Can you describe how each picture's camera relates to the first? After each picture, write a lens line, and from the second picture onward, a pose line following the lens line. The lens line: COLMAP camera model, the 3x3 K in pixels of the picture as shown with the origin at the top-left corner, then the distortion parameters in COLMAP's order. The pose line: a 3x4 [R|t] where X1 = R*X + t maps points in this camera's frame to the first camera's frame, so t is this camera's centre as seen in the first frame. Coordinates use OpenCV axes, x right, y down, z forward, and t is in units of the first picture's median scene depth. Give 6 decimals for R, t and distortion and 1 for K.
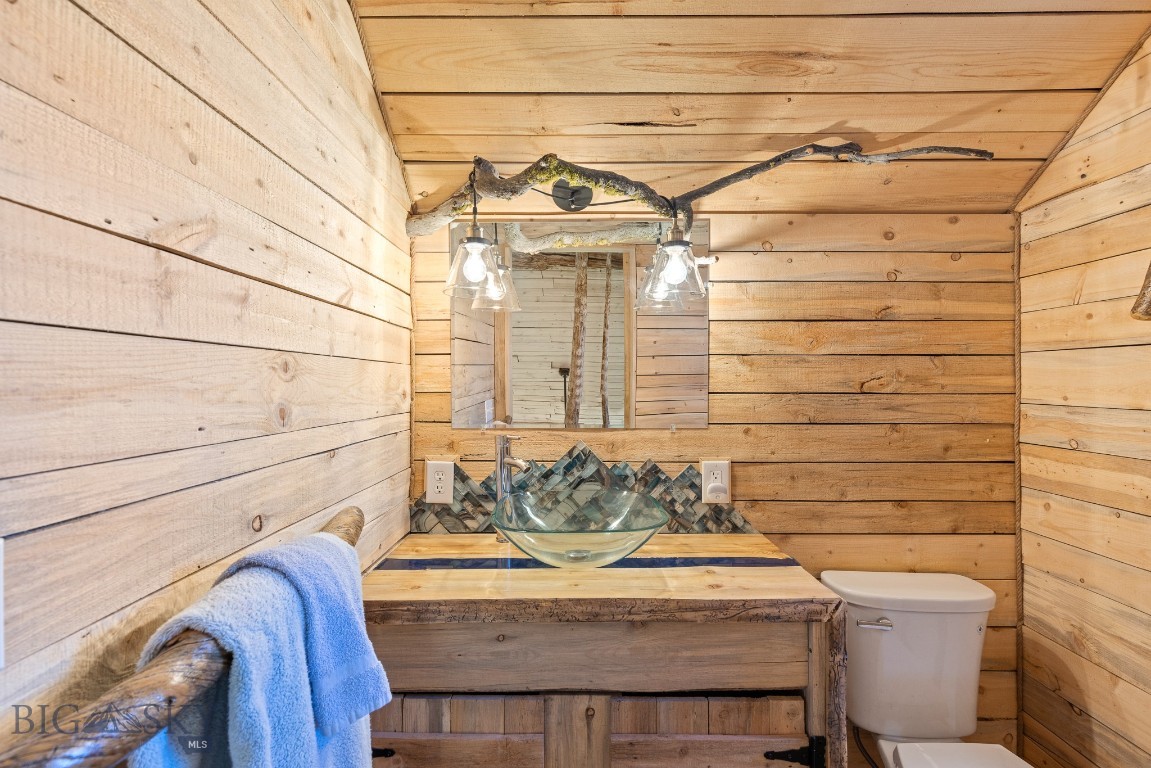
lens RADIAL K [[522.8, 0, 576.8], [0, 522.8, 379.6], [0, 0, 1]] dist [0.006844, -0.000686]
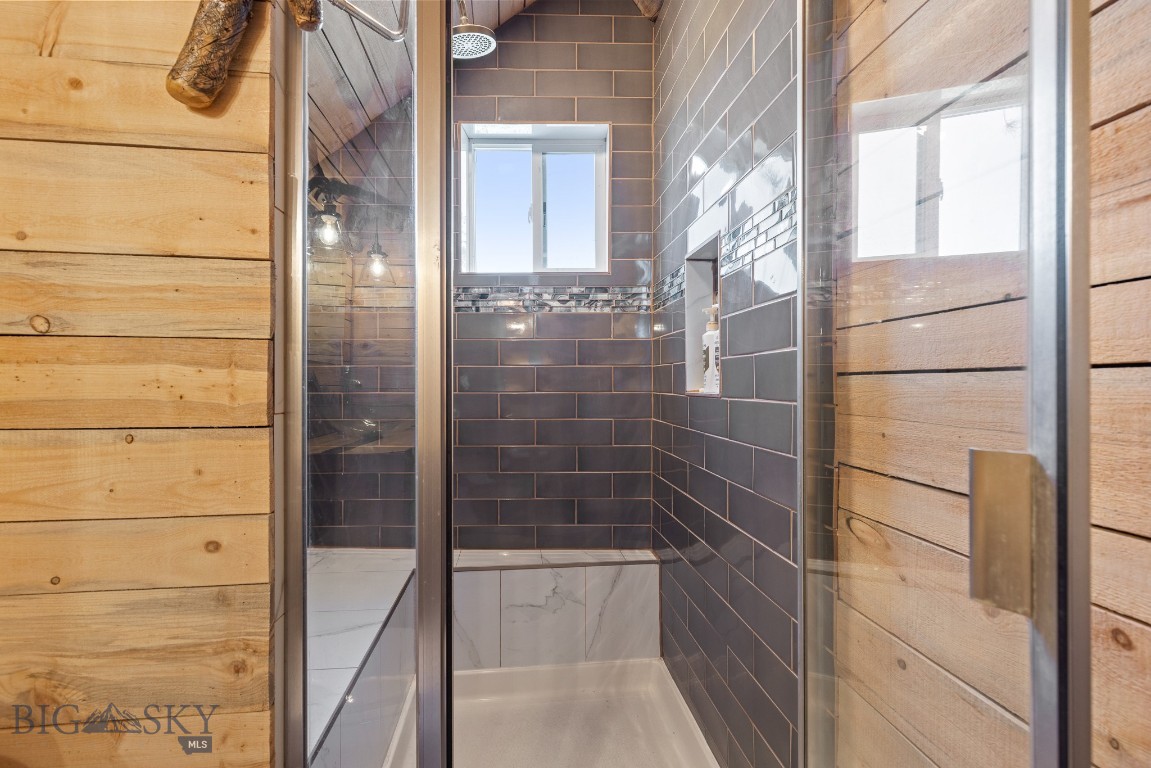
lens RADIAL K [[522.8, 0, 580.2], [0, 522.8, 382.3], [0, 0, 1]] dist [0.006844, -0.000686]
pose [[-0.122436, 0.001876, 0.992475, 0.367655], [-0.003758, 0.999990, -0.002353, 0.180806], [-0.992469, -0.004017, -0.122428, 0.539097]]
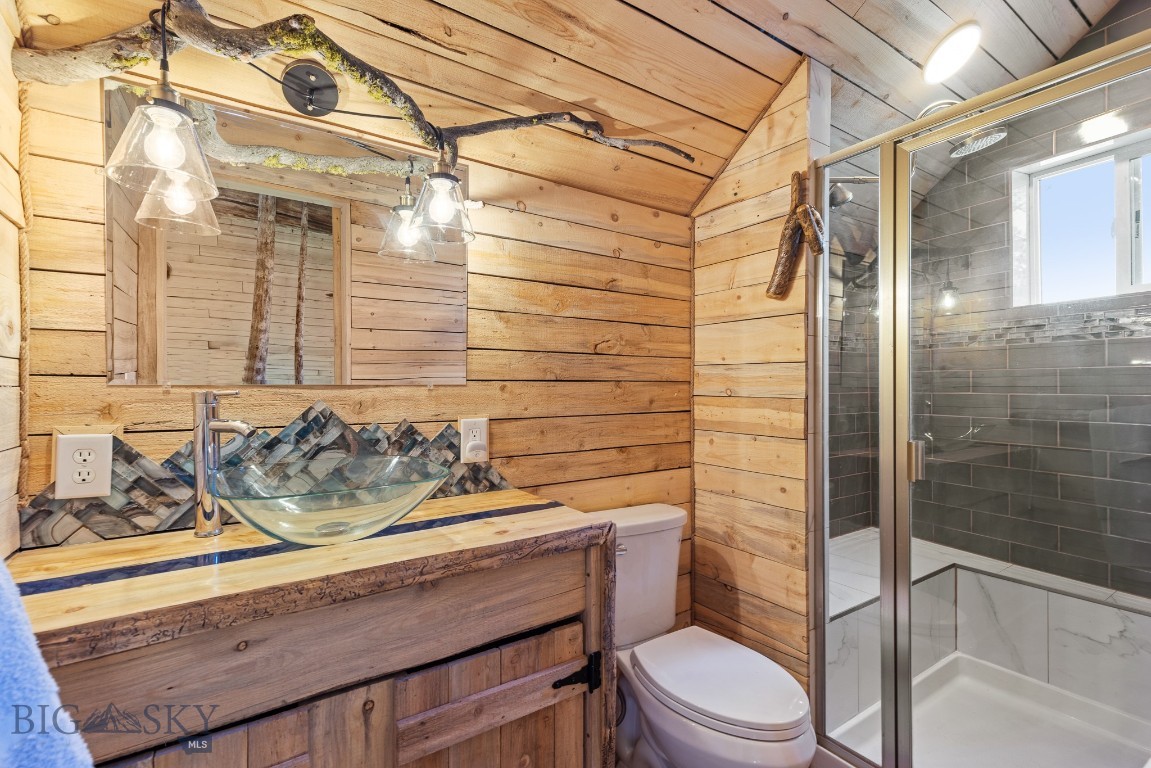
lens RADIAL K [[522.8, 0, 575.9], [0, 522.8, 386.5], [0, 0, 1]] dist [0.006844, -0.000686]
pose [[0.826164, -0.000853, 0.563429, -0.139139], [-0.002174, 0.999987, 0.004702, 0.103356], [-0.563425, -0.005110, 0.826151, 0.110681]]
